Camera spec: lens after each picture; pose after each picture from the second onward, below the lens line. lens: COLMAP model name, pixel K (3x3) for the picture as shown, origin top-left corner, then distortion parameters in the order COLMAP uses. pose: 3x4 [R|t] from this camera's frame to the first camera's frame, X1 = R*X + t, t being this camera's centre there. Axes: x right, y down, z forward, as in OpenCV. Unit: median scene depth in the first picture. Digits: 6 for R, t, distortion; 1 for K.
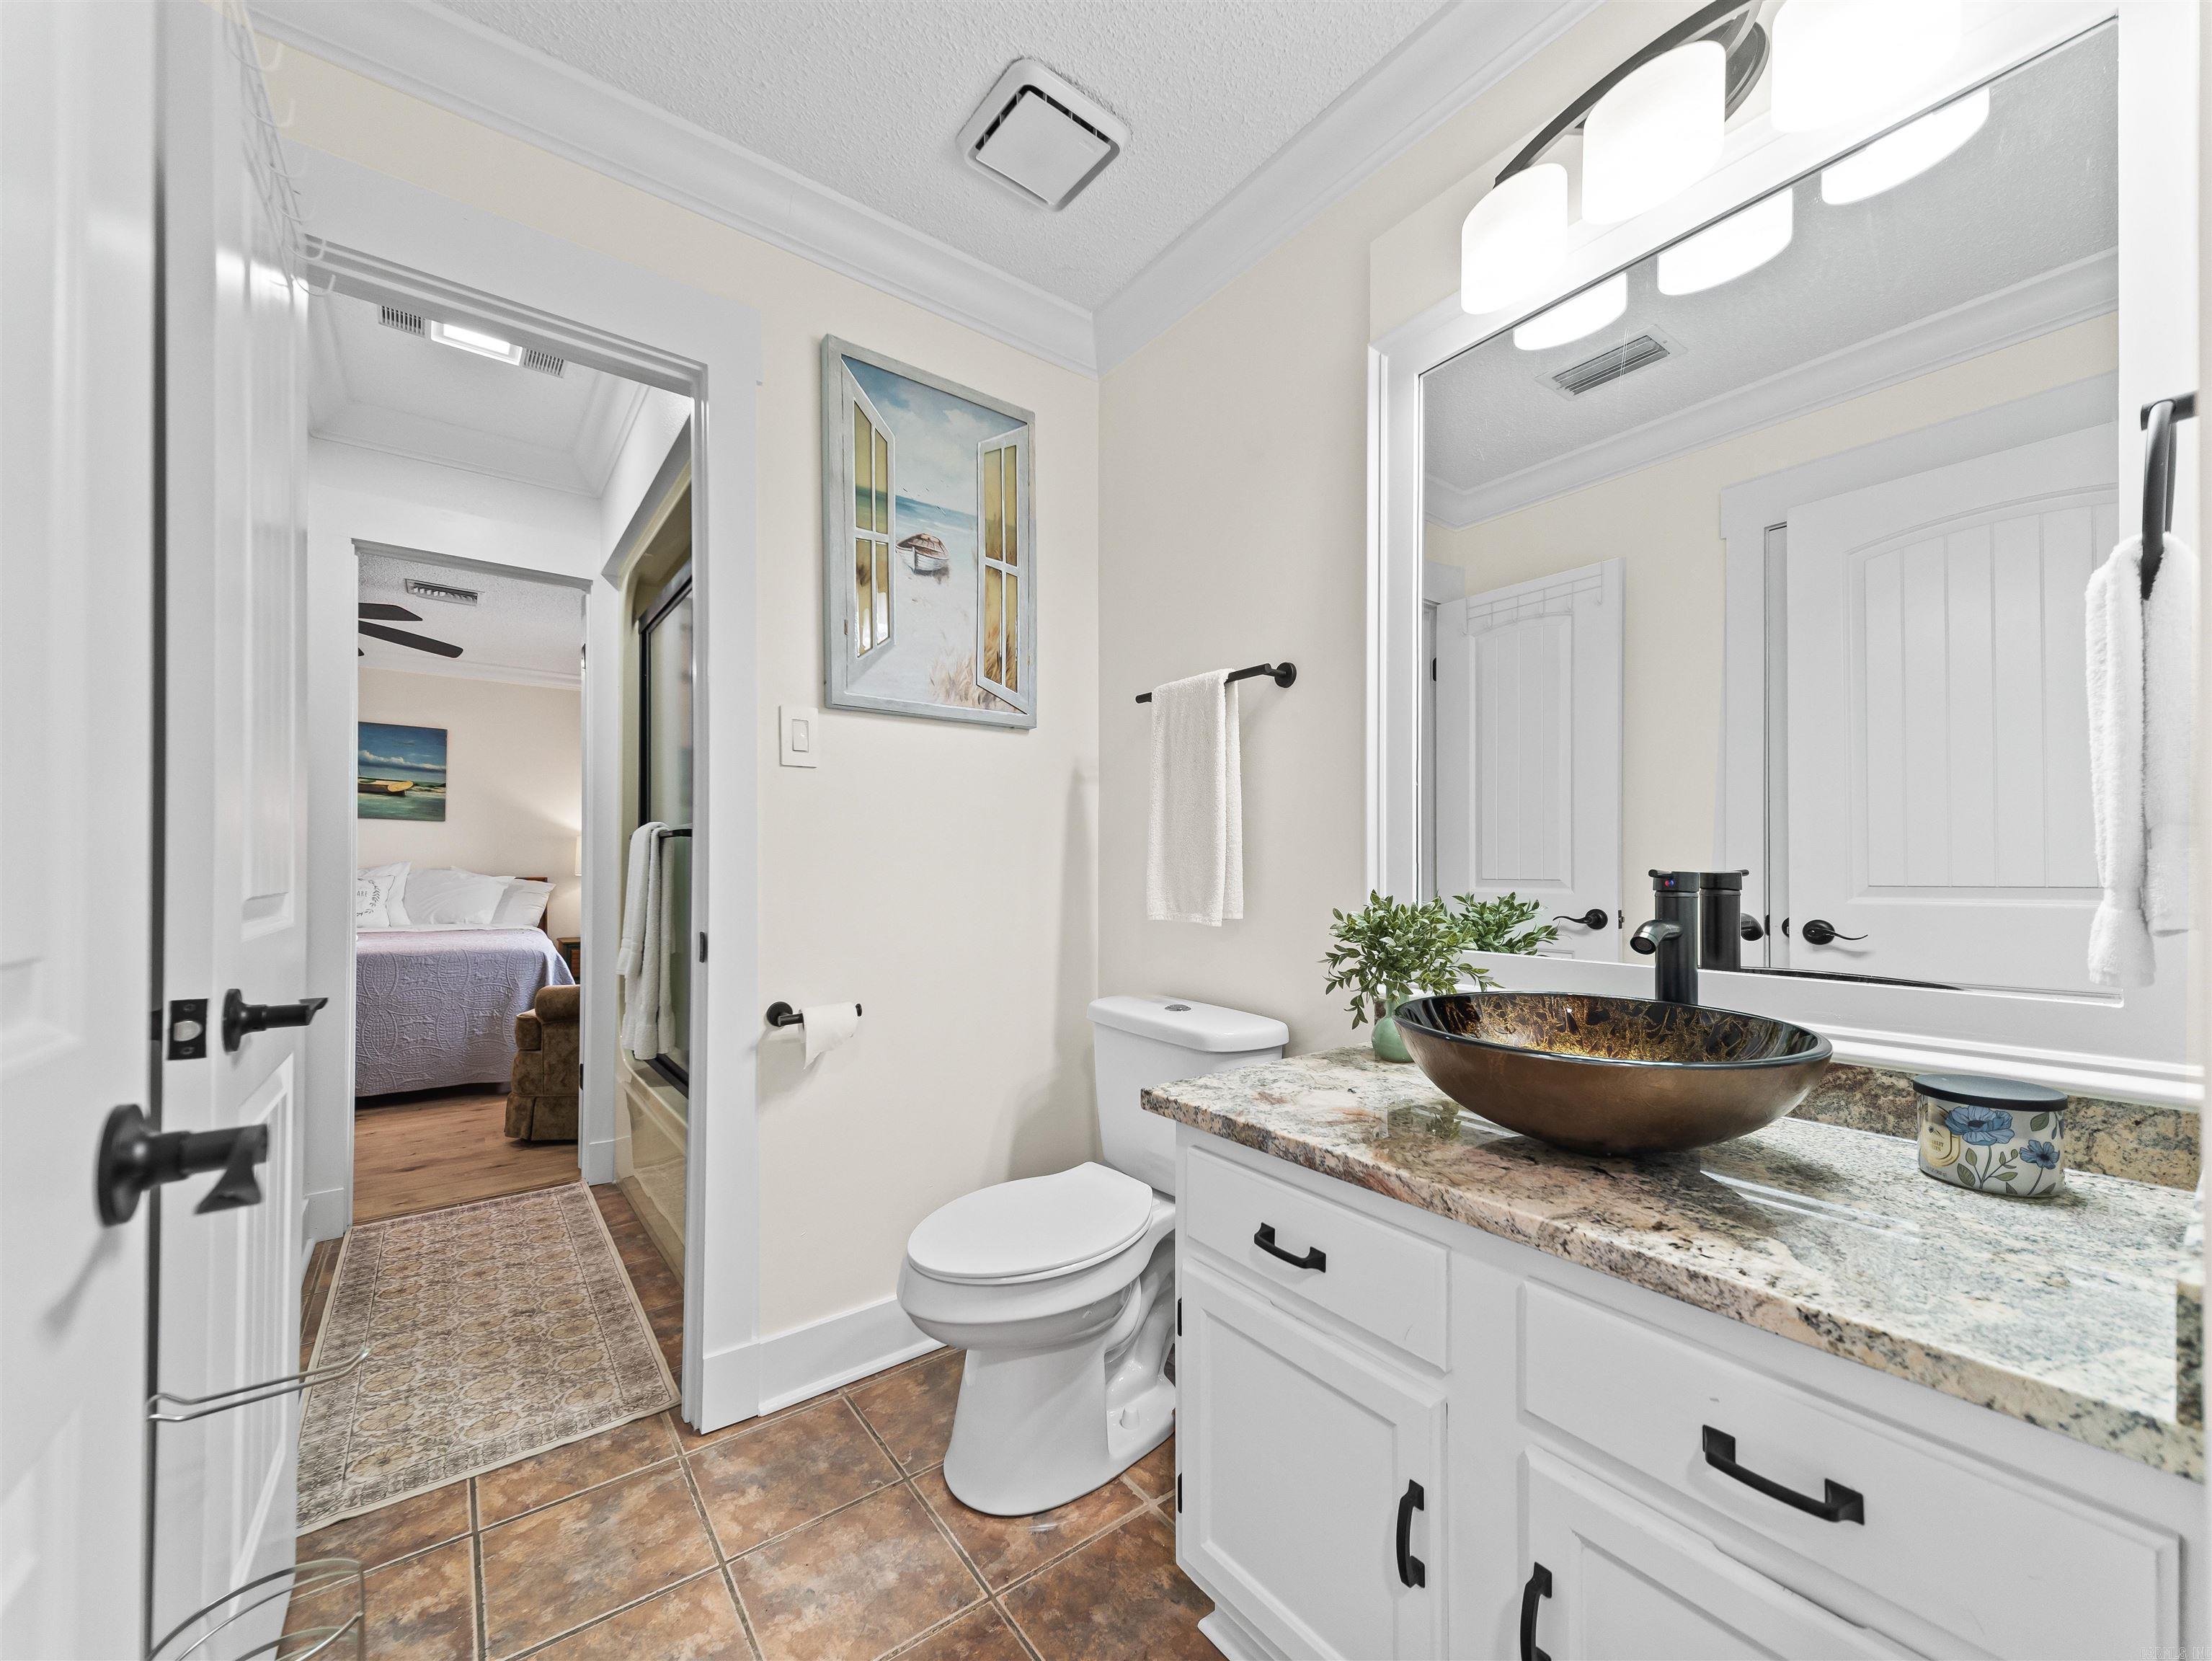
lens RADIAL K [[855.9, 0, 1102.7], [0, 855.9, 861.3], [0, 0, 1]] dist [0.027289, -0.008807]
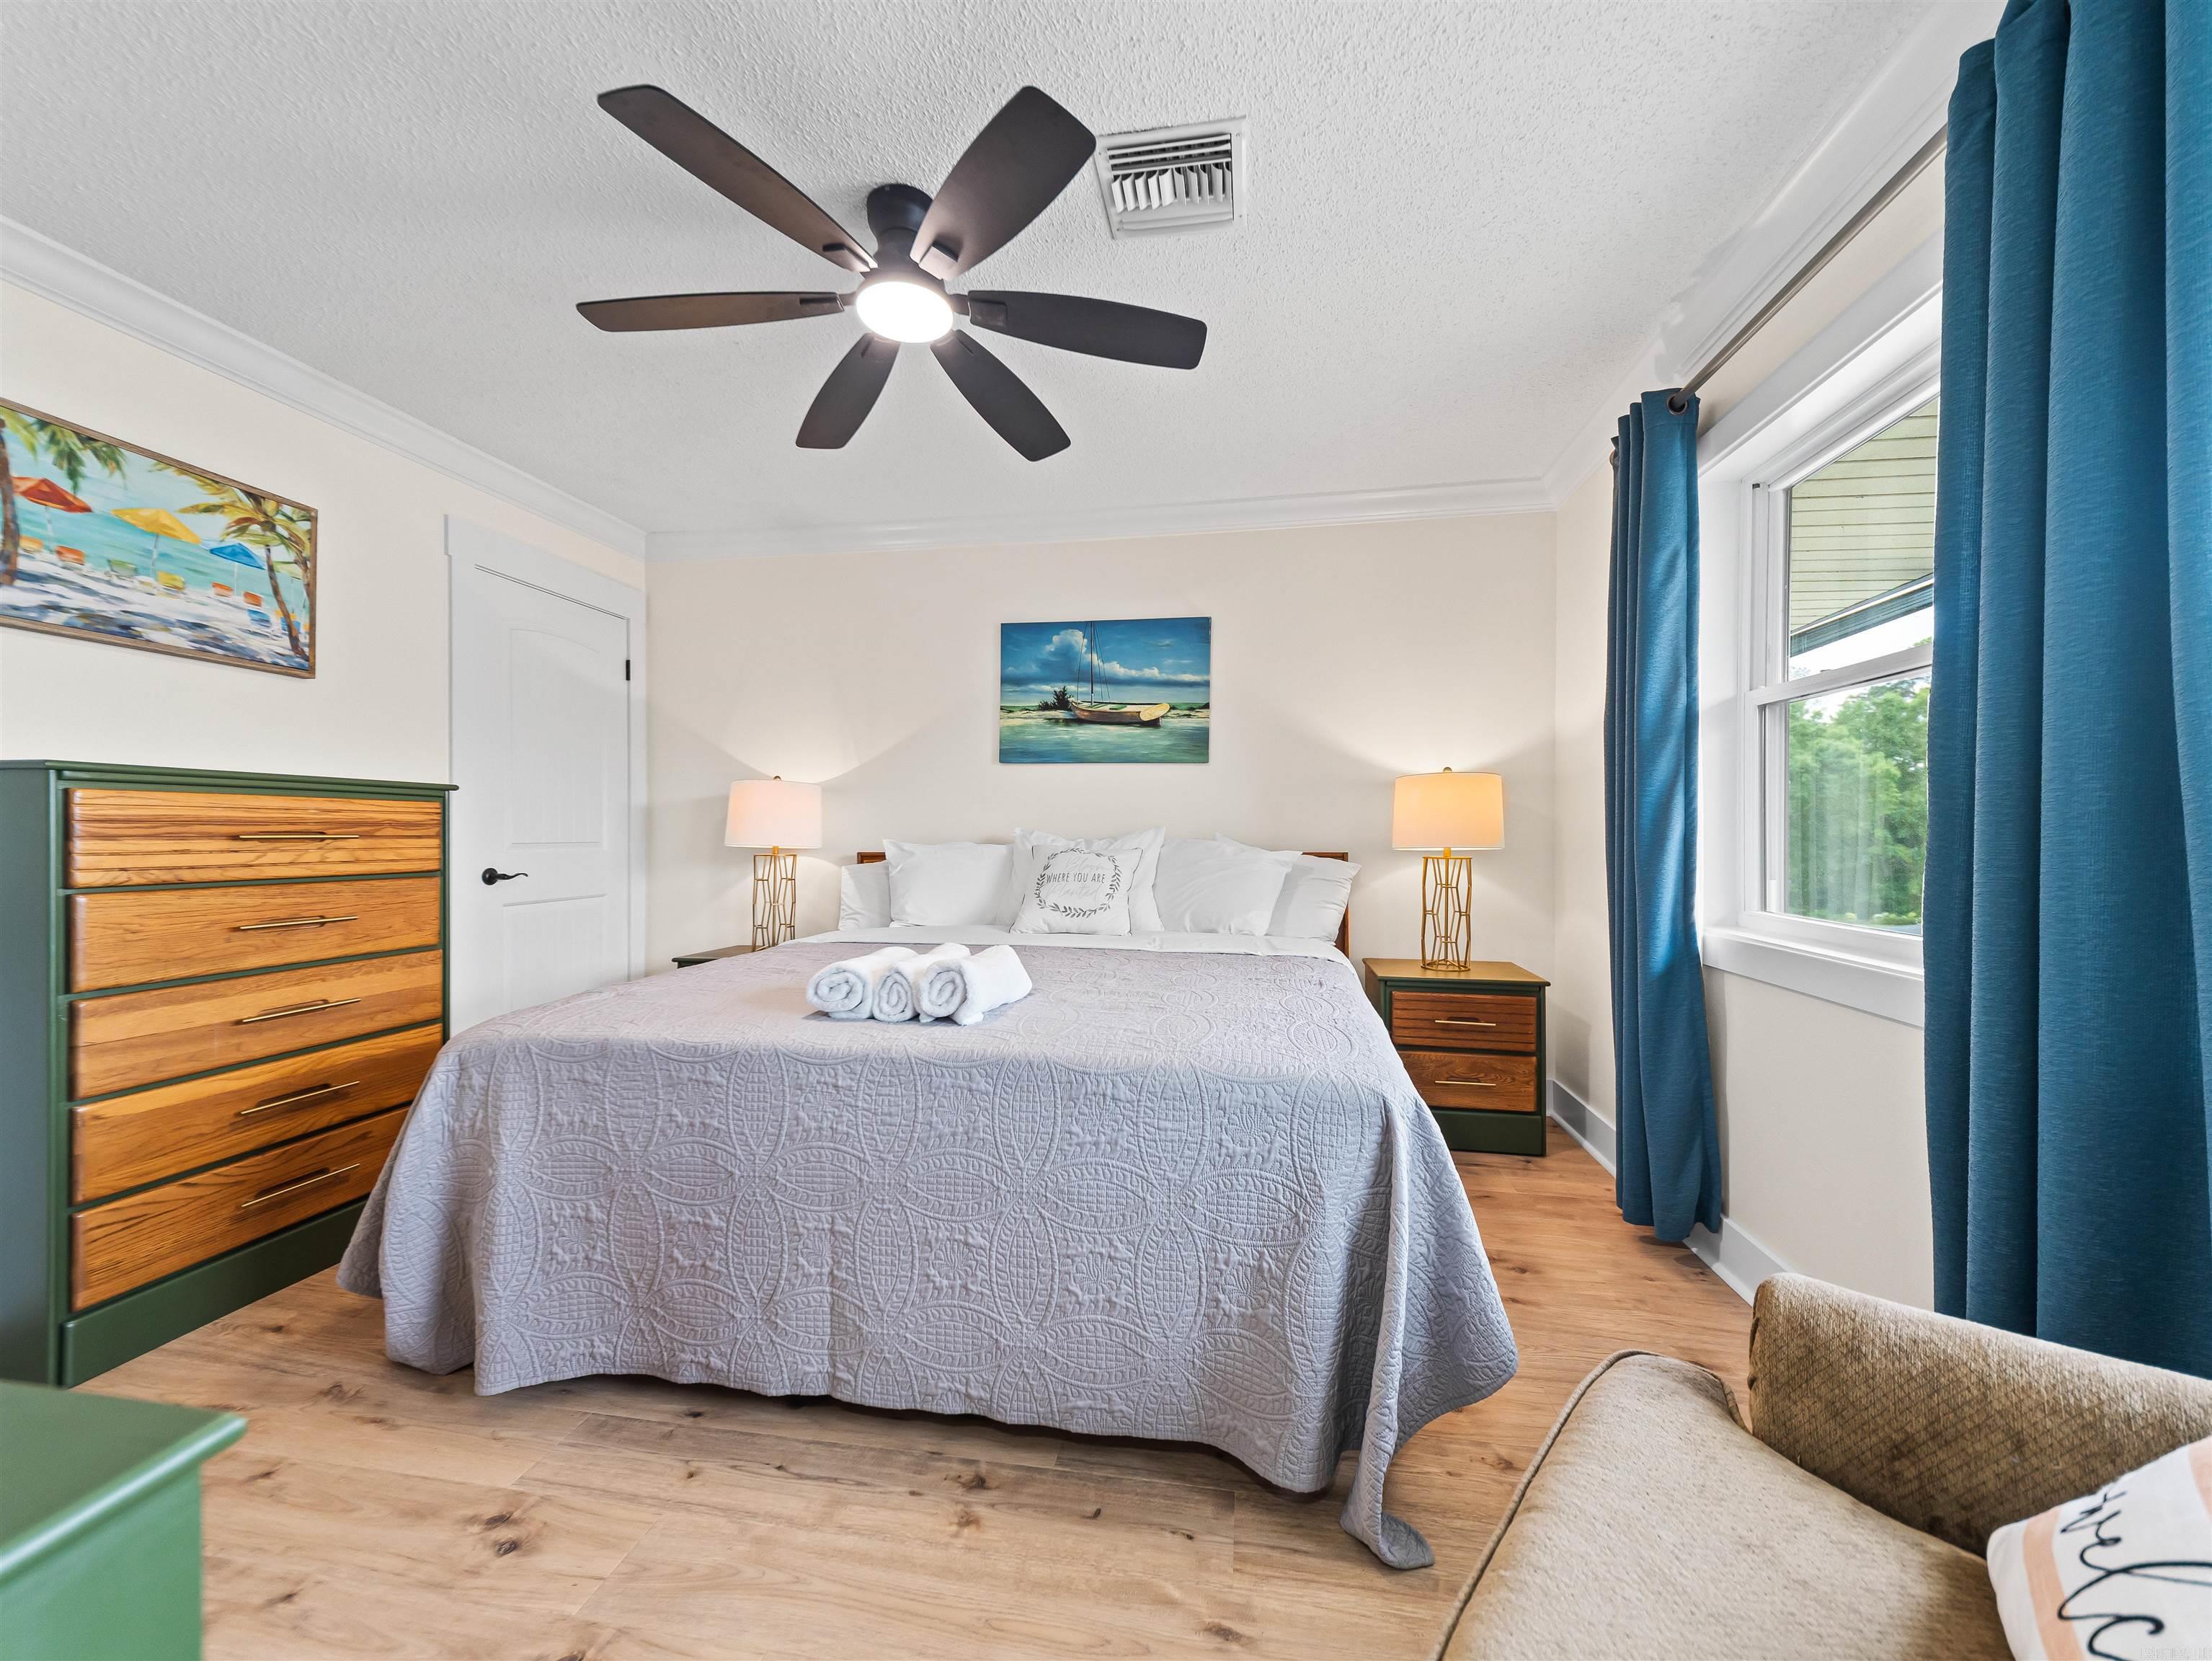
lens RADIAL K [[855.9, 0, 1117.8], [0, 855.9, 829.7], [0, 0, 1]] dist [0.027289, -0.008807]
pose [[0.696556, -0.002846, -0.717497, -0.600307], [0.005522, 0.999984, 0.001394, 0.002317], [0.717481, -0.004933, 0.696561, 0.870390]]
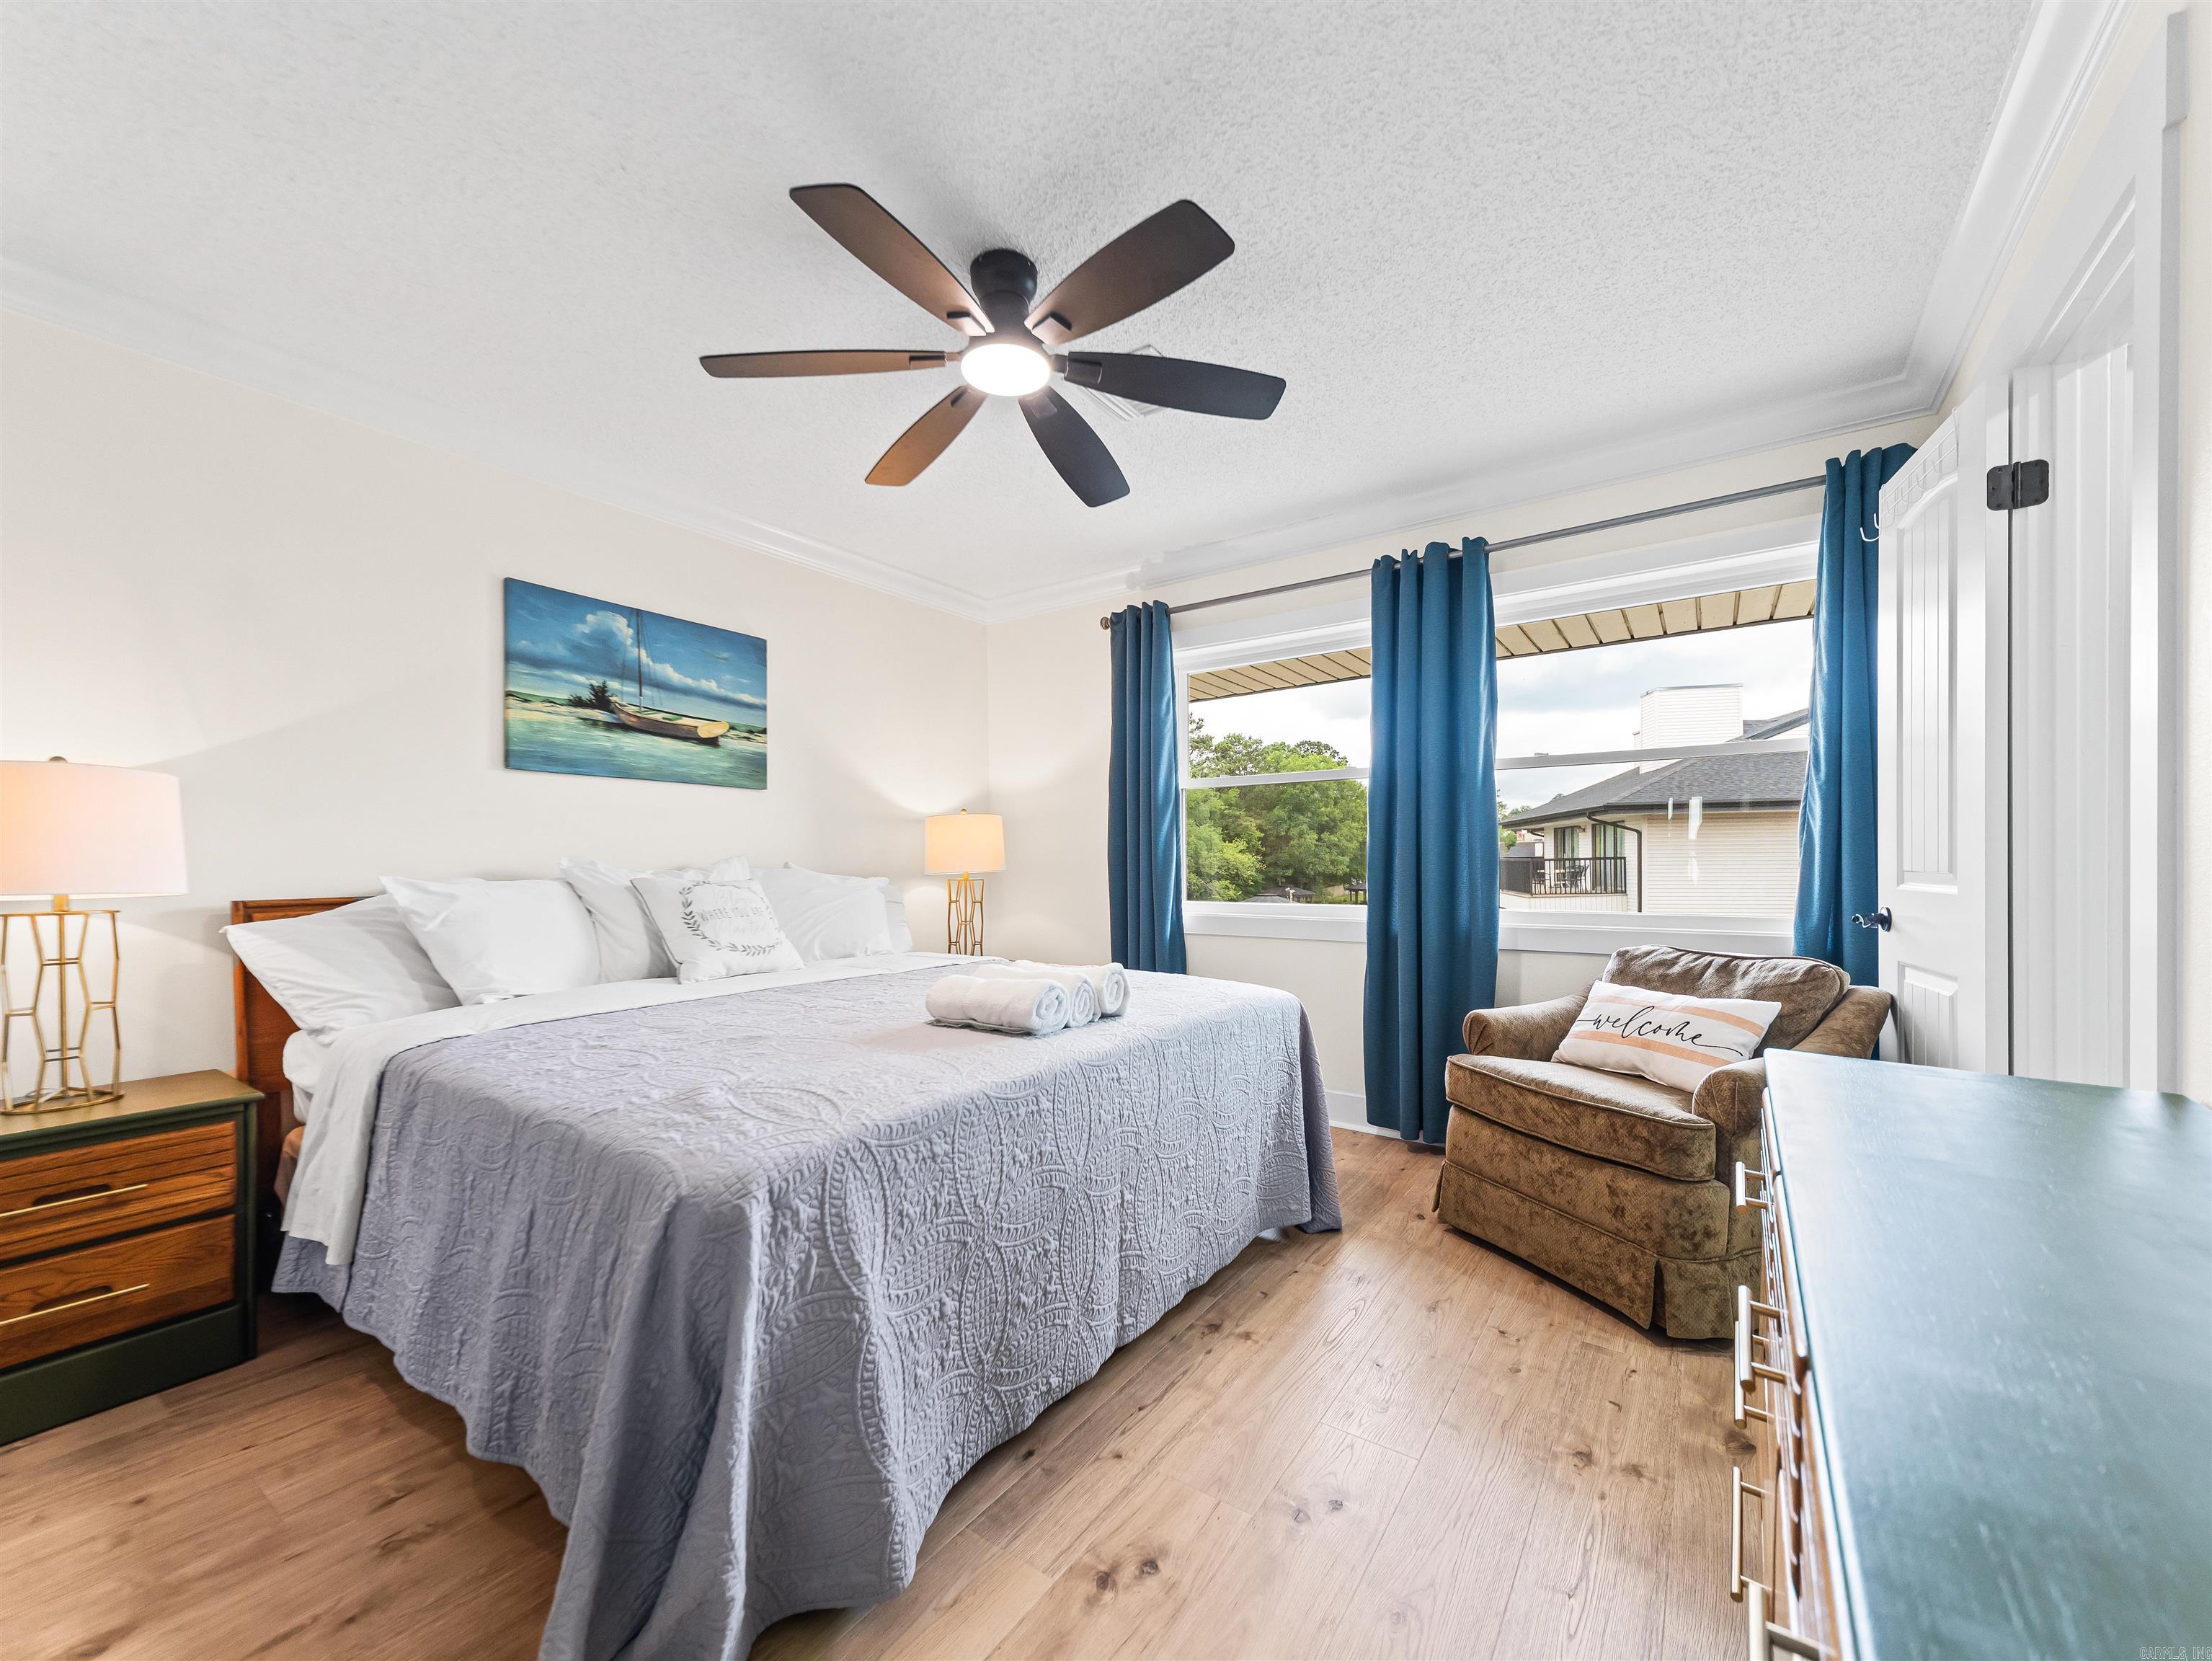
lens RADIAL K [[855.9, 0, 1111.7], [0, 855.9, 863.2], [0, 0, 1]] dist [0.027289, -0.008807]
pose [[0.948813, -0.010844, 0.315652, -1.210076], [0.006965, 0.999886, 0.013414, -0.001028], [-0.315762, -0.010529, 0.948780, 0.580612]]
